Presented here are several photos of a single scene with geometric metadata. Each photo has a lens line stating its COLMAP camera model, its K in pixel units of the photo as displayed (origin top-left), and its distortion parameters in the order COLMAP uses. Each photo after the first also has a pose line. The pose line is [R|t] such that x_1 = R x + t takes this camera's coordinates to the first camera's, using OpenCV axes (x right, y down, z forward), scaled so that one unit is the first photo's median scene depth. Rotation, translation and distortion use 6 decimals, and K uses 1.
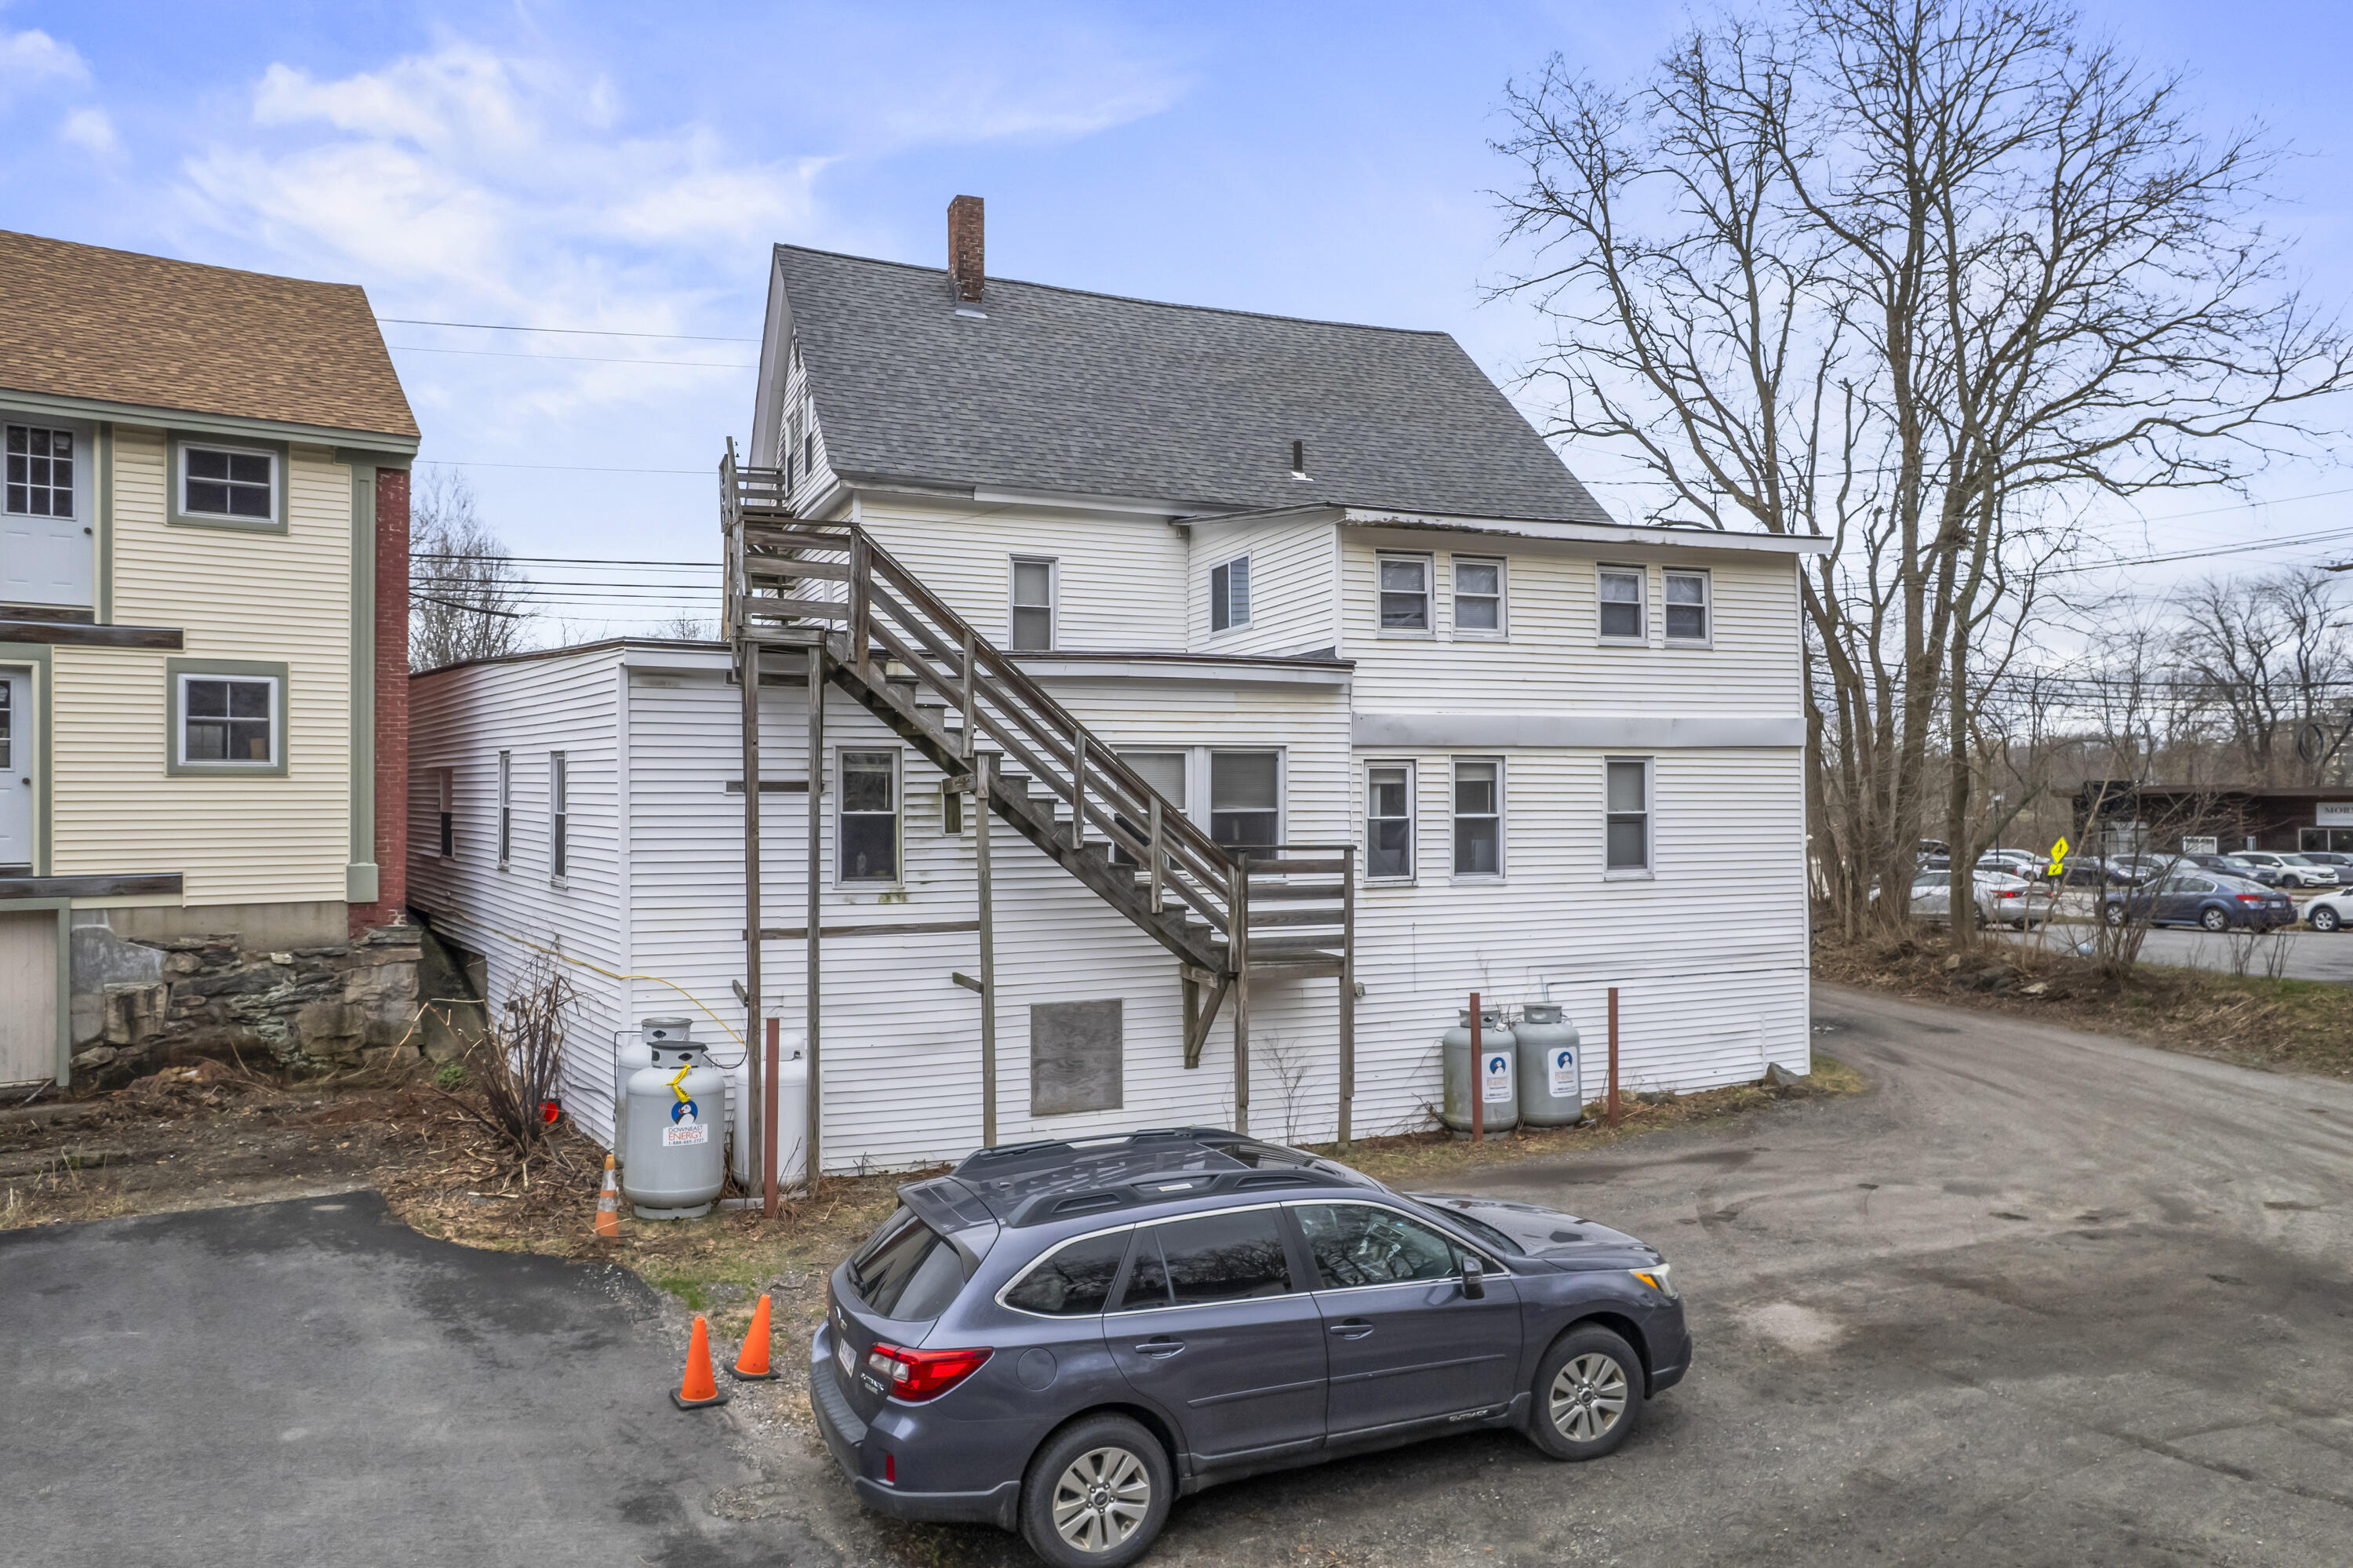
lens RADIAL K [[1515.8, 0, 1182.9], [0, 1515.8, 785.7], [0, 0, 1]] dist [-0.071109, 0.064414]
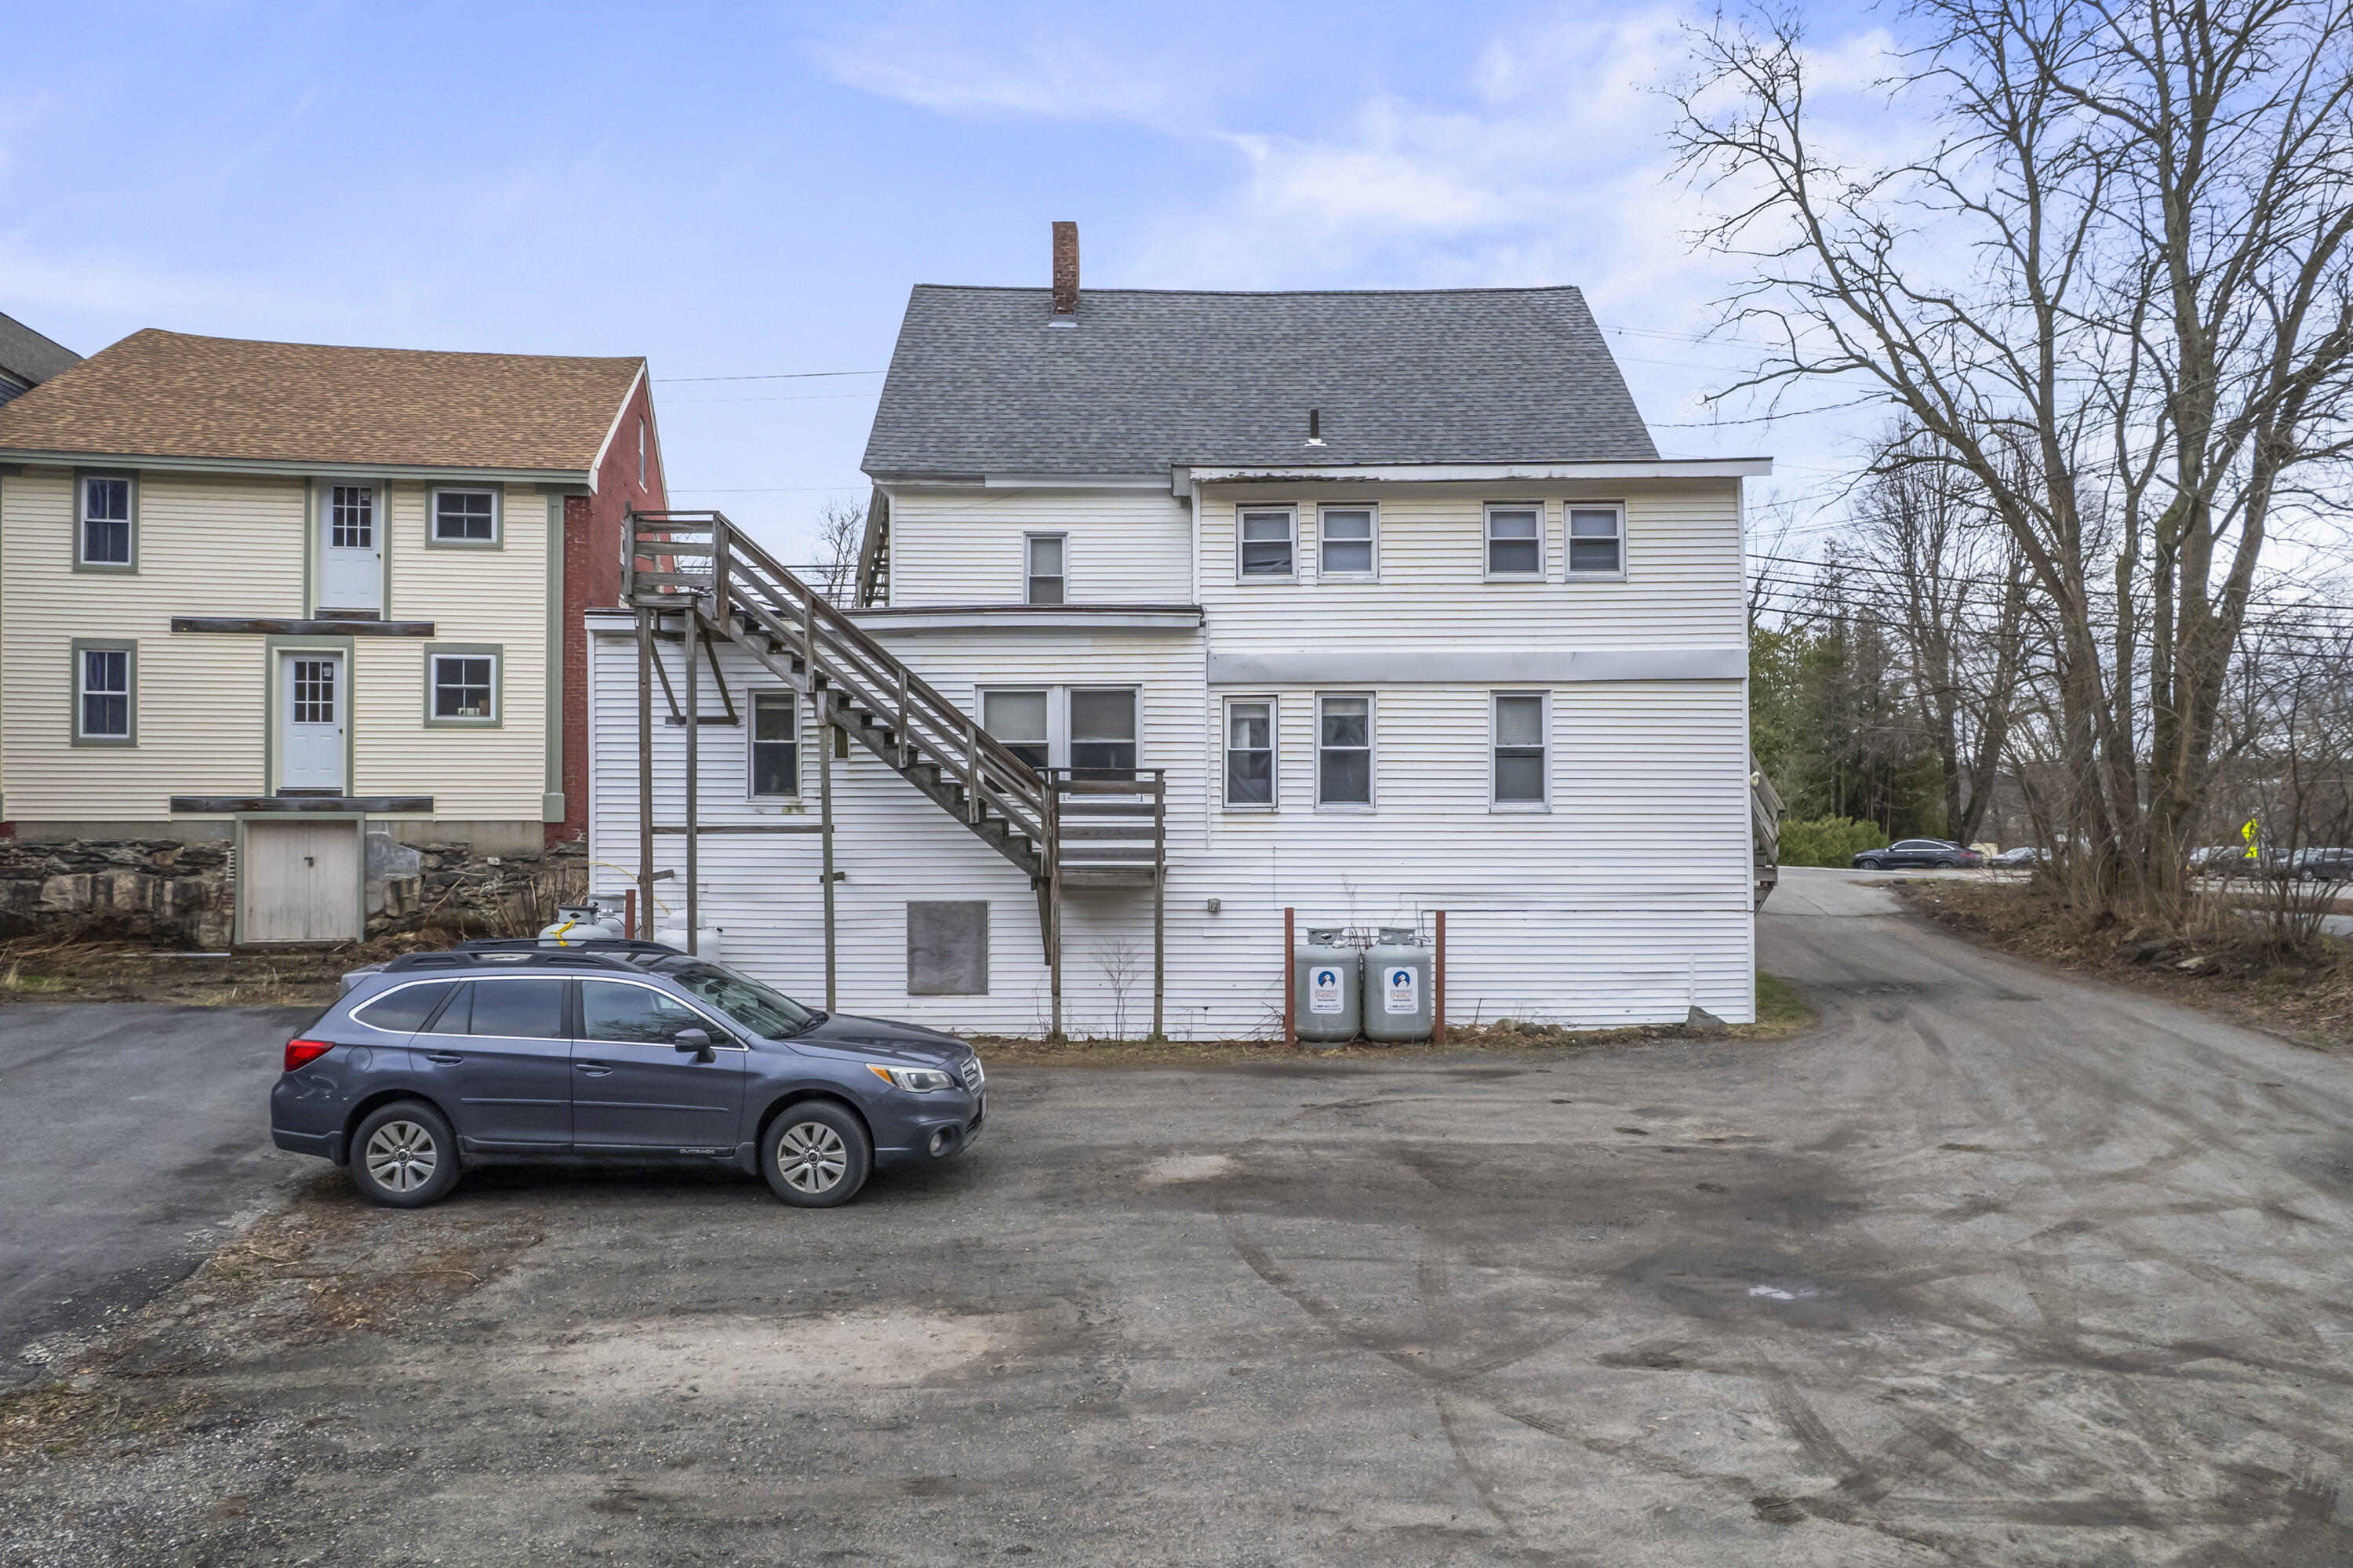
lens RADIAL K [[1515.8, 0, 1182.9], [0, 1515.8, 785.7], [0, 0, 1]] dist [-0.071109, 0.064414]
pose [[0.922772, 0.000197, -0.385347, 0.503179], [-0.000332, 1.000000, -0.000283, 0.047065], [0.385347, 0.000389, 0.922772, -0.022403]]
